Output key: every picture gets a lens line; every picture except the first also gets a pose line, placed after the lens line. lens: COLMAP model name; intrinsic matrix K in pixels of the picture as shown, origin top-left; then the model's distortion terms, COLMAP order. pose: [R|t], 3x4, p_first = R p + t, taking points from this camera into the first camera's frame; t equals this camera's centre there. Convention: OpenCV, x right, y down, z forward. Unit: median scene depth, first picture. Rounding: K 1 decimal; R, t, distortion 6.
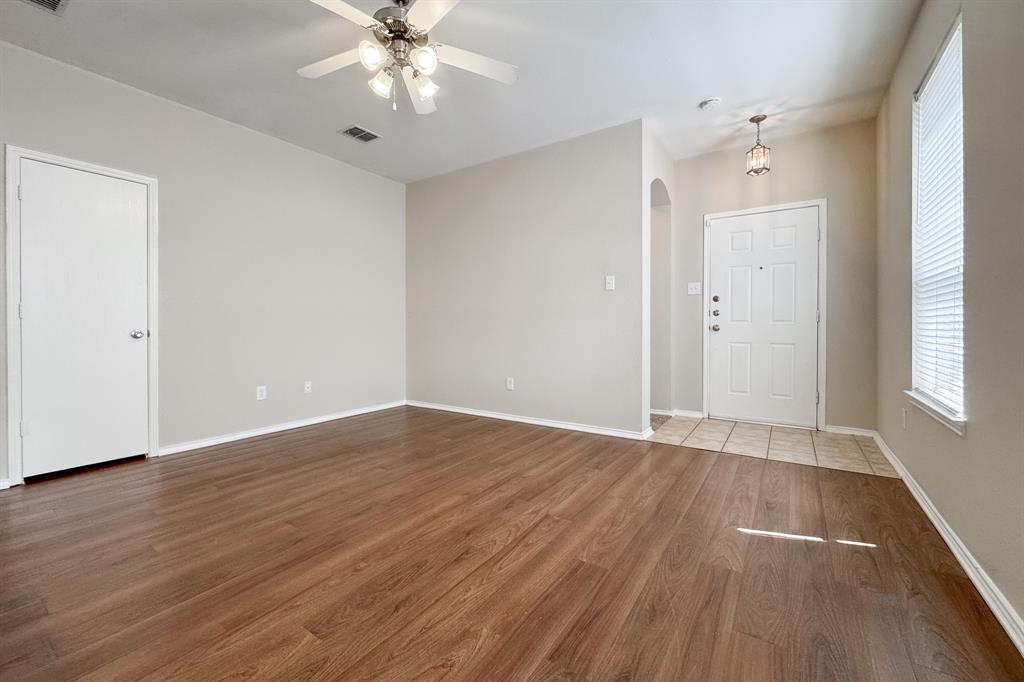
lens RADIAL K [[414.6, 0, 518.4], [0, 414.6, 329.1], [0, 0, 1]] dist [-0.002002, -0.000373]
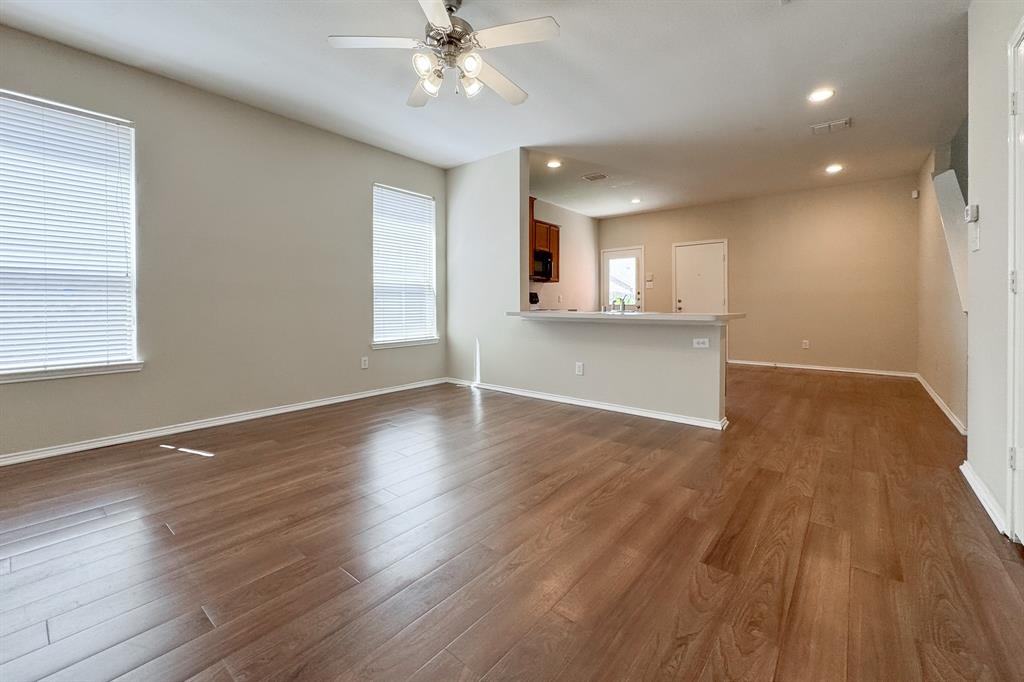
lens RADIAL K [[431.3, 0, 520.5], [0, 431.3, 317.2], [0, 0, 1]] dist [-0.007826, 0.000199]
pose [[-0.995878, 0.001047, 0.090693, -0.347068], [0.004927, 0.999081, 0.042571, -0.017321], [-0.090565, 0.042843, -0.994969, 1.295293]]
